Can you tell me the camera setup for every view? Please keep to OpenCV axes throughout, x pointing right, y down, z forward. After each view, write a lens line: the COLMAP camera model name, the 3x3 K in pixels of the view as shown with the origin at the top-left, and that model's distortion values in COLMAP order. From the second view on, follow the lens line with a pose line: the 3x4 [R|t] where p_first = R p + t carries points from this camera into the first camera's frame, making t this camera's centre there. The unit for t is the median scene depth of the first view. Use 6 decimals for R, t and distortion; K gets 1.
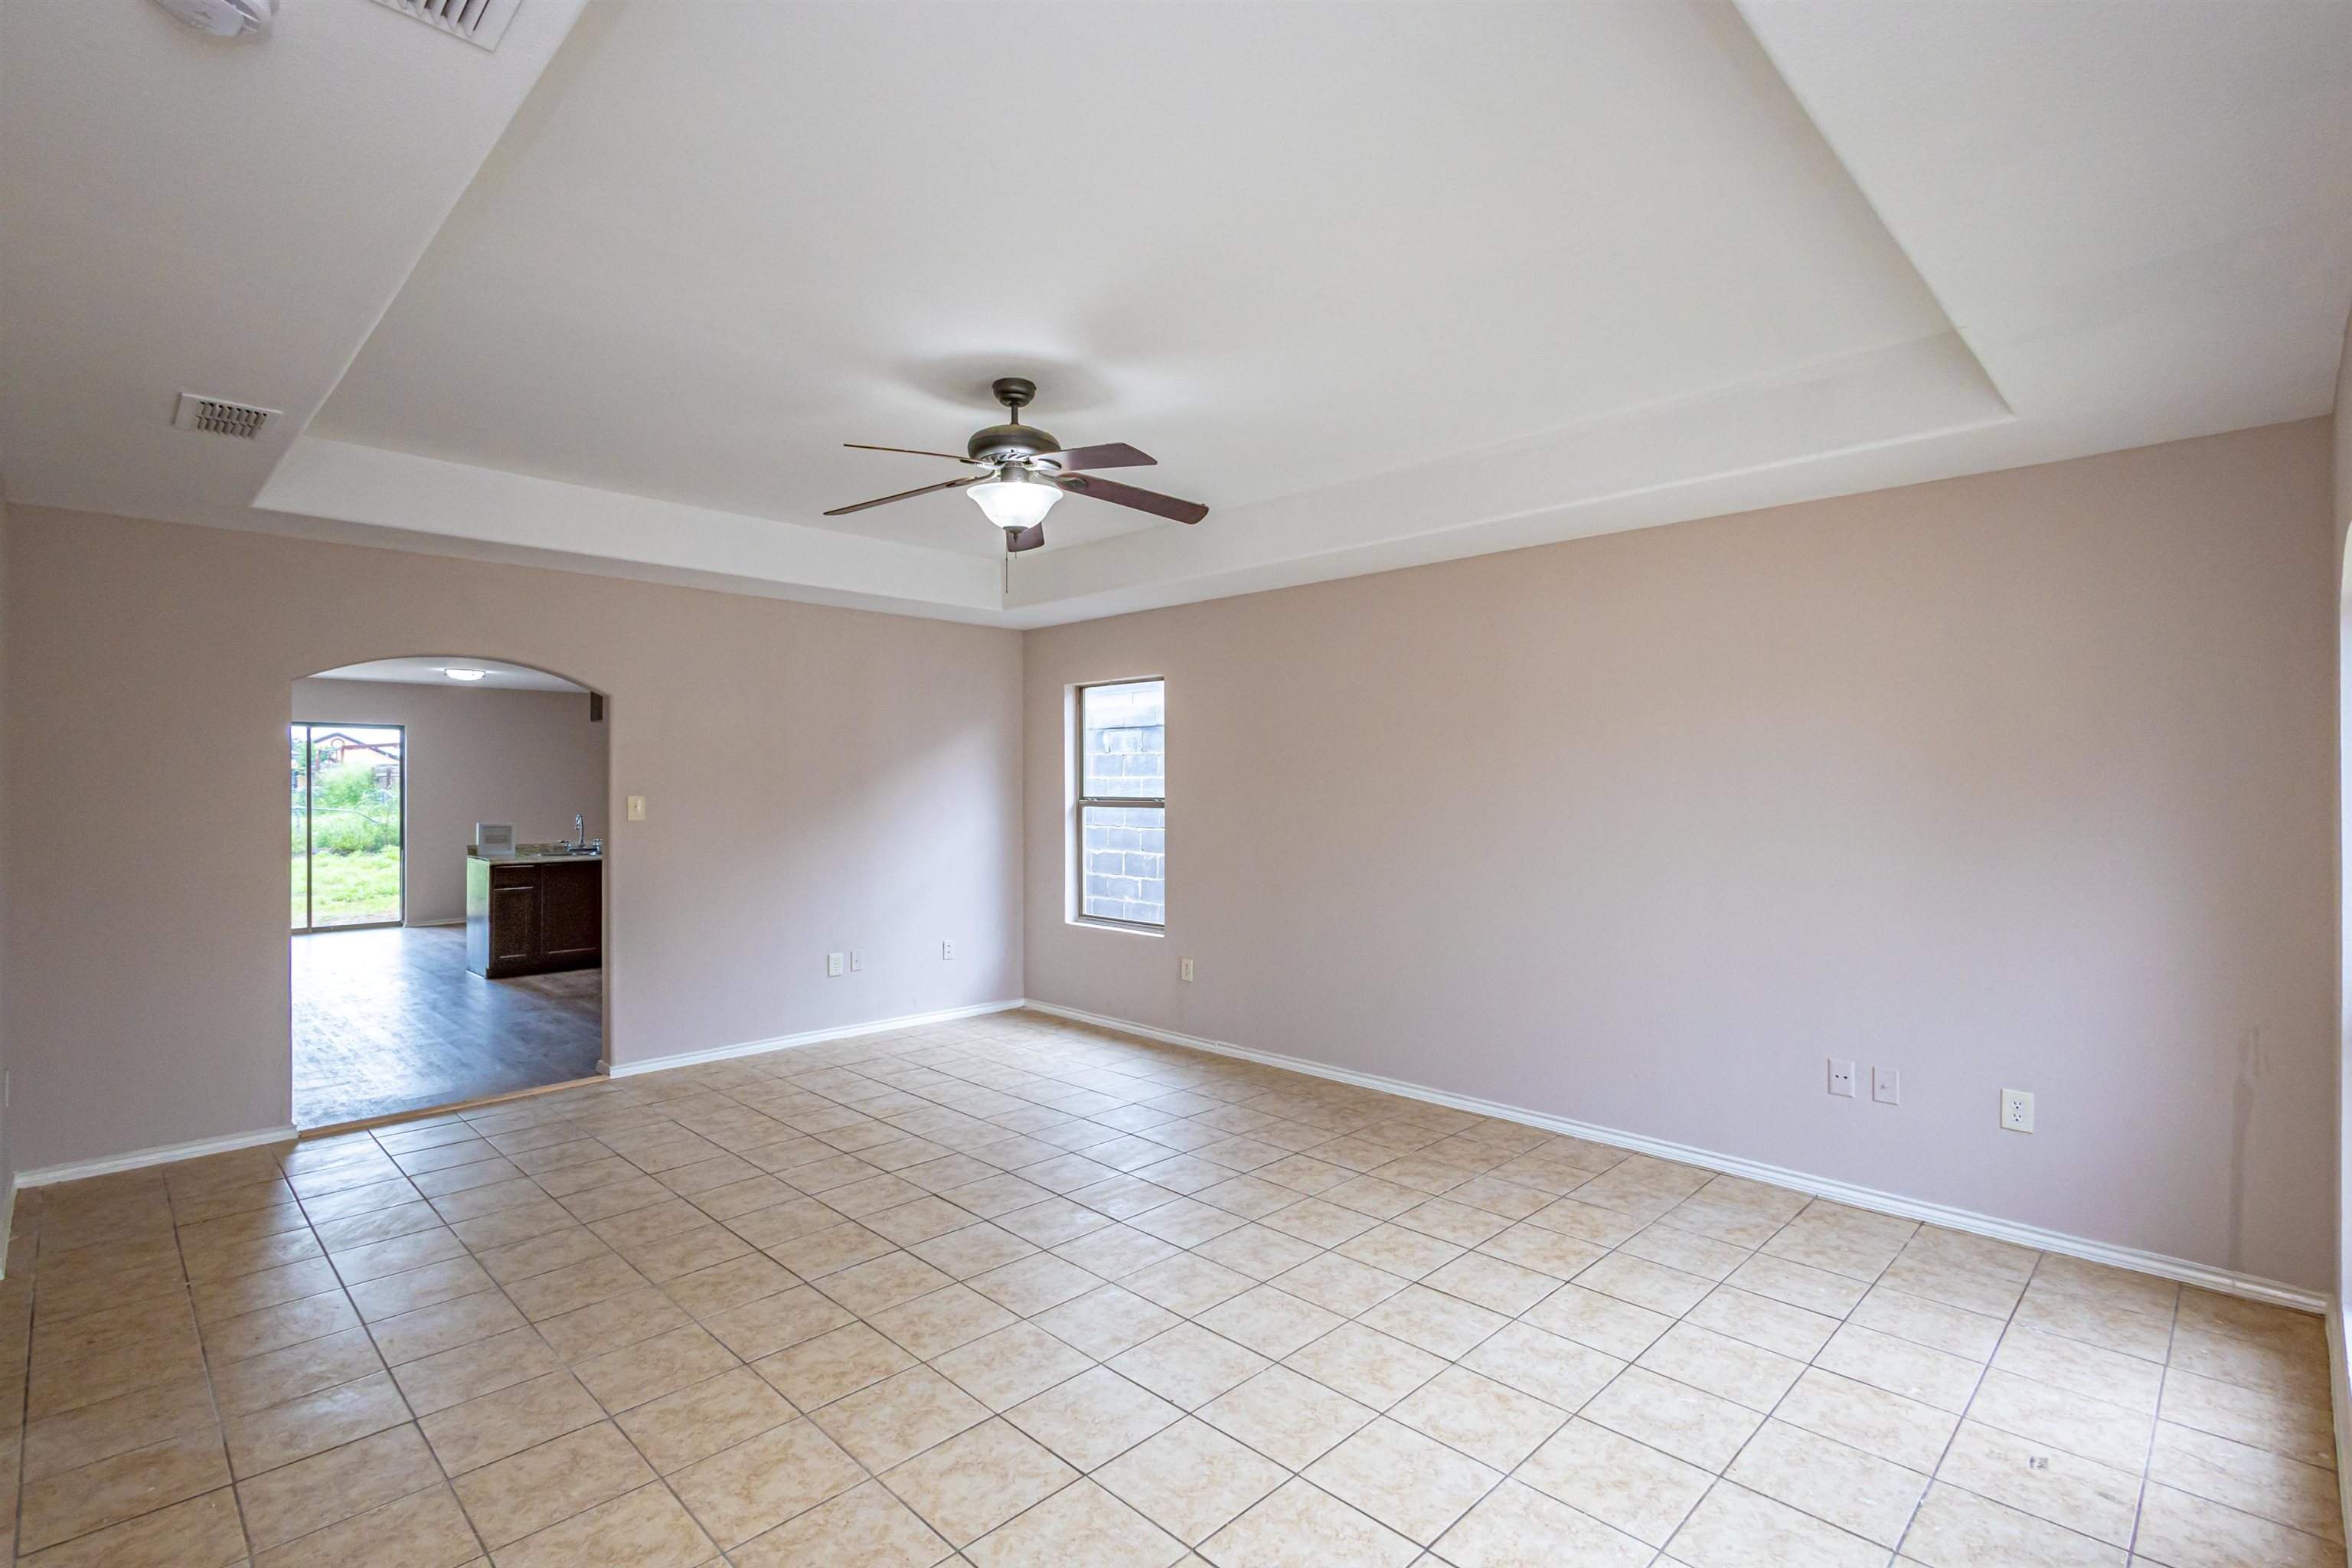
lens RADIAL K [[1098.2, 0, 1181.9], [0, 1098.2, 784.2], [0, 0, 1]] dist [0.012972, -0.000331]
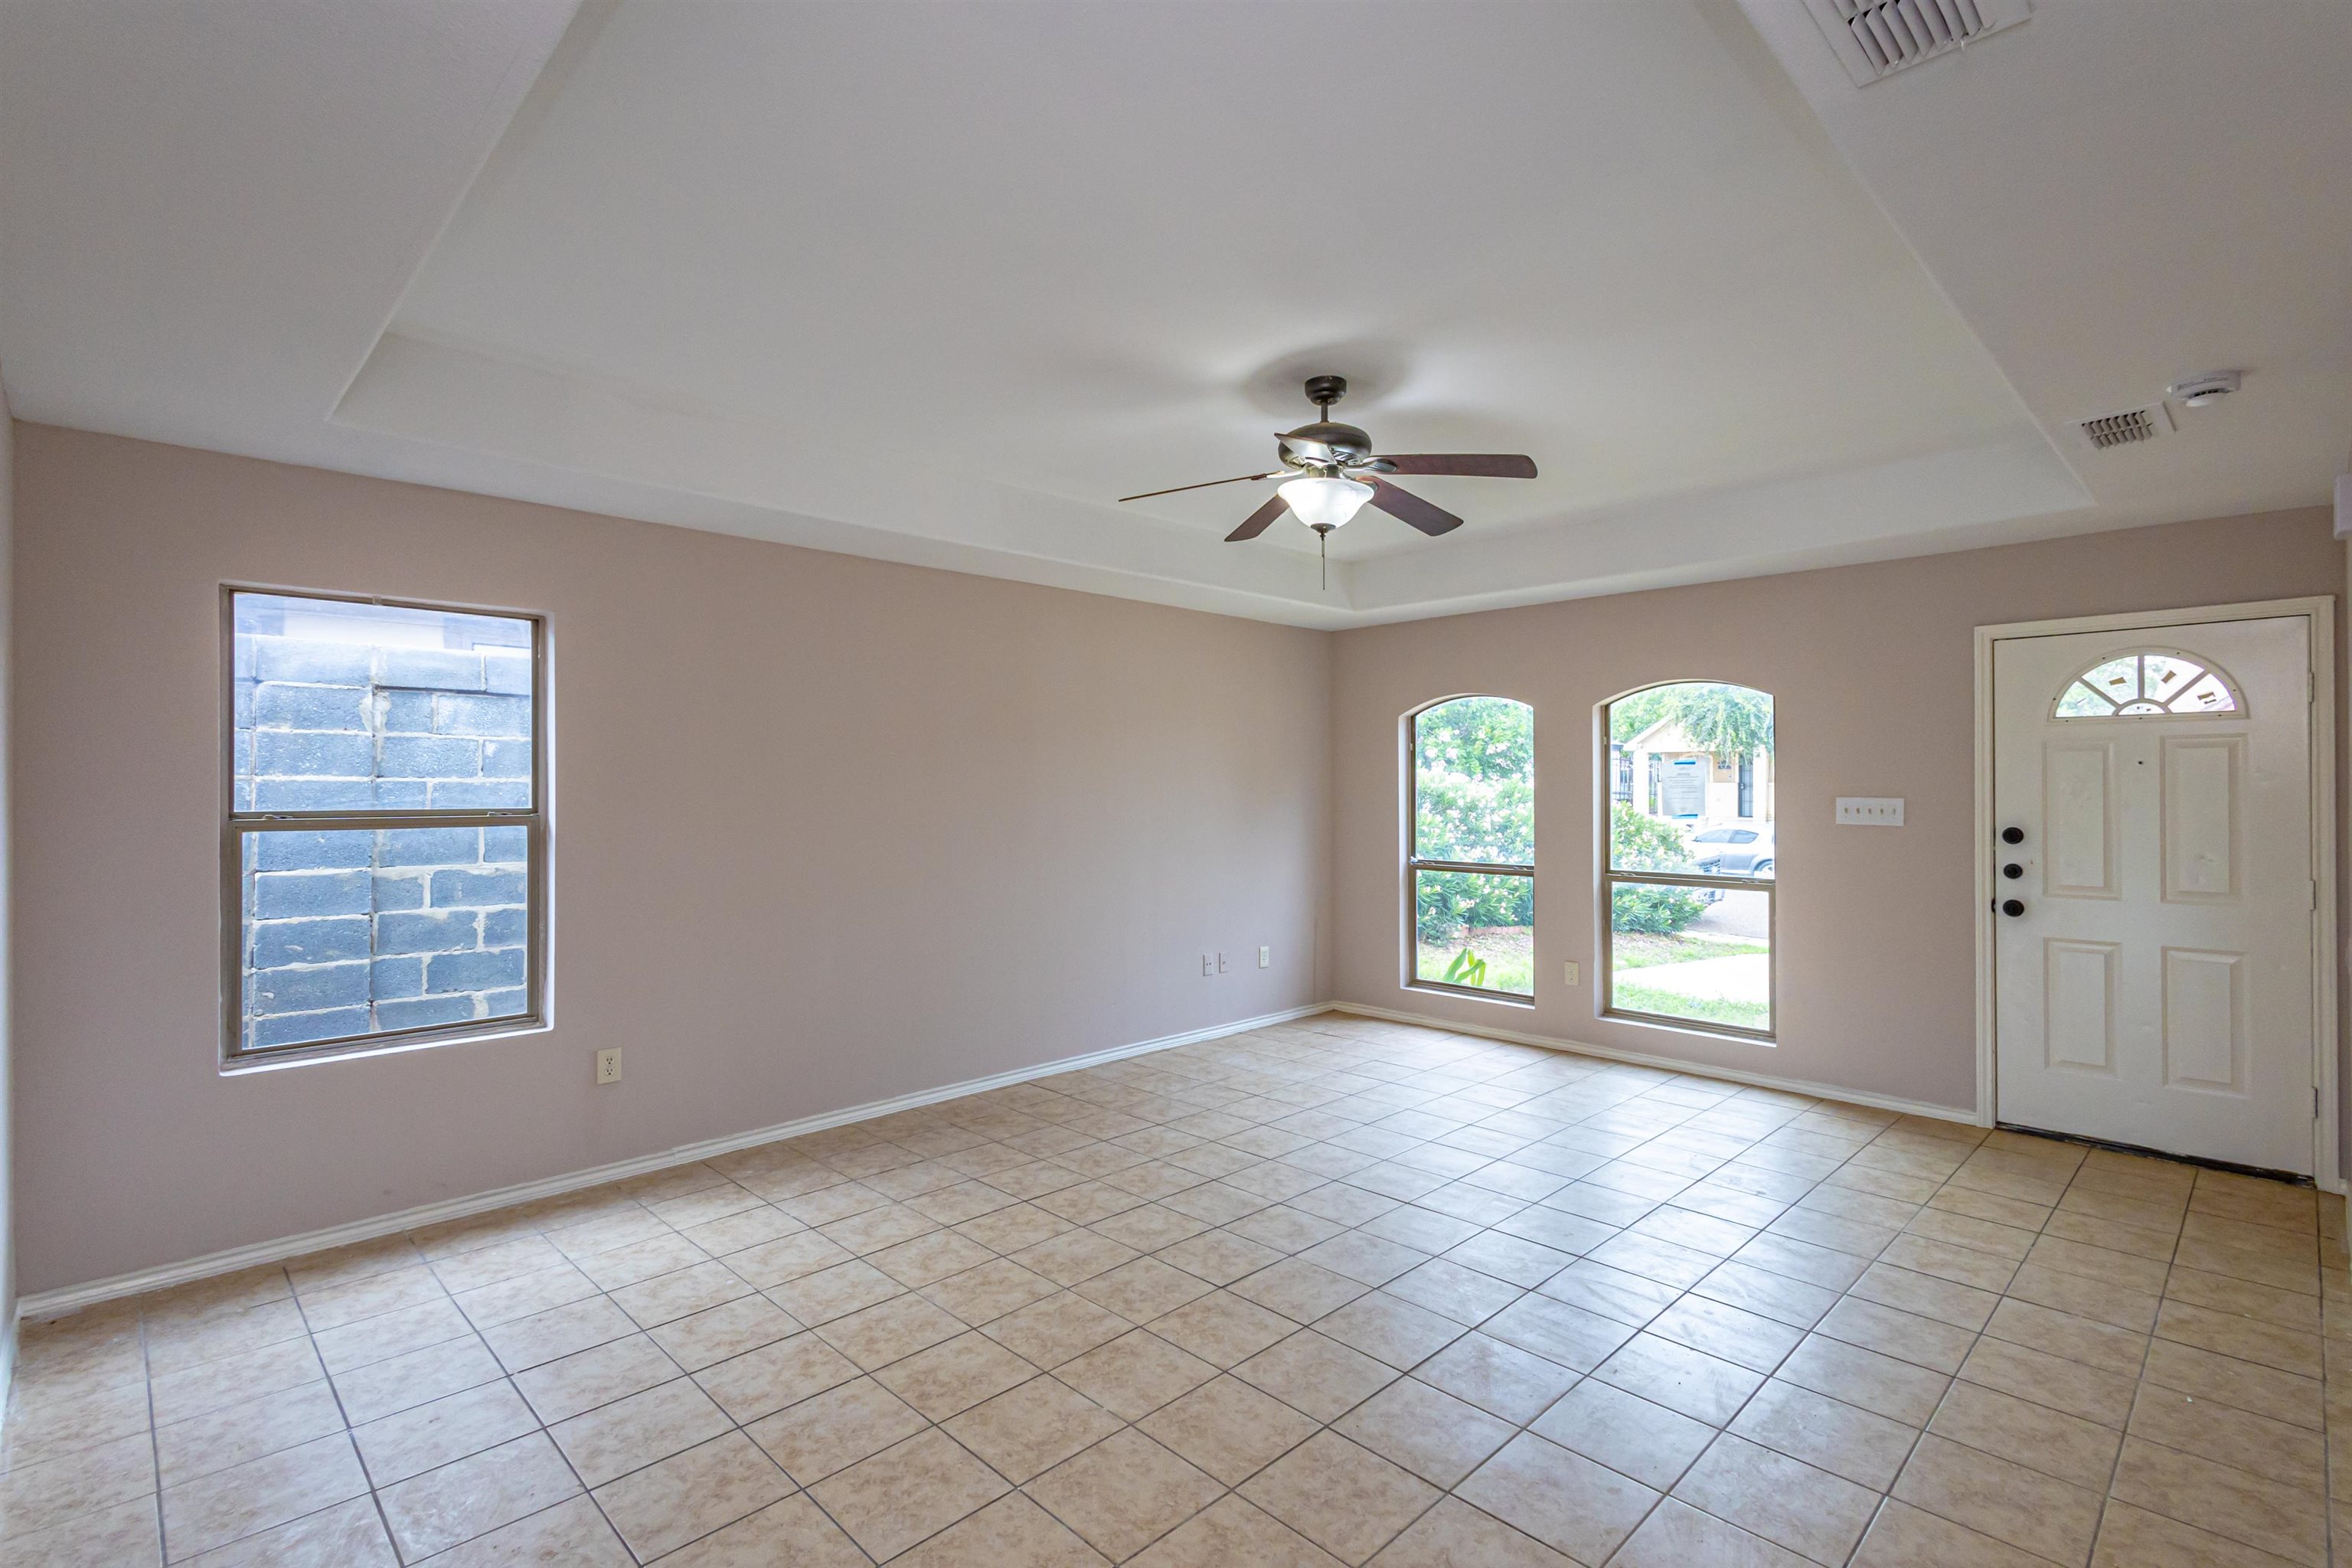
lens RADIAL K [[1087.8, 0, 1184.7], [0, 1087.8, 774.1], [0, 0, 1]] dist [-0.000822, 0.015870]
pose [[0.011955, 0.009996, 0.999879, -0.936286], [0.000165, 0.999950, -0.009999, -0.003824], [-0.999929, 0.000284, 0.011953, 0.912044]]
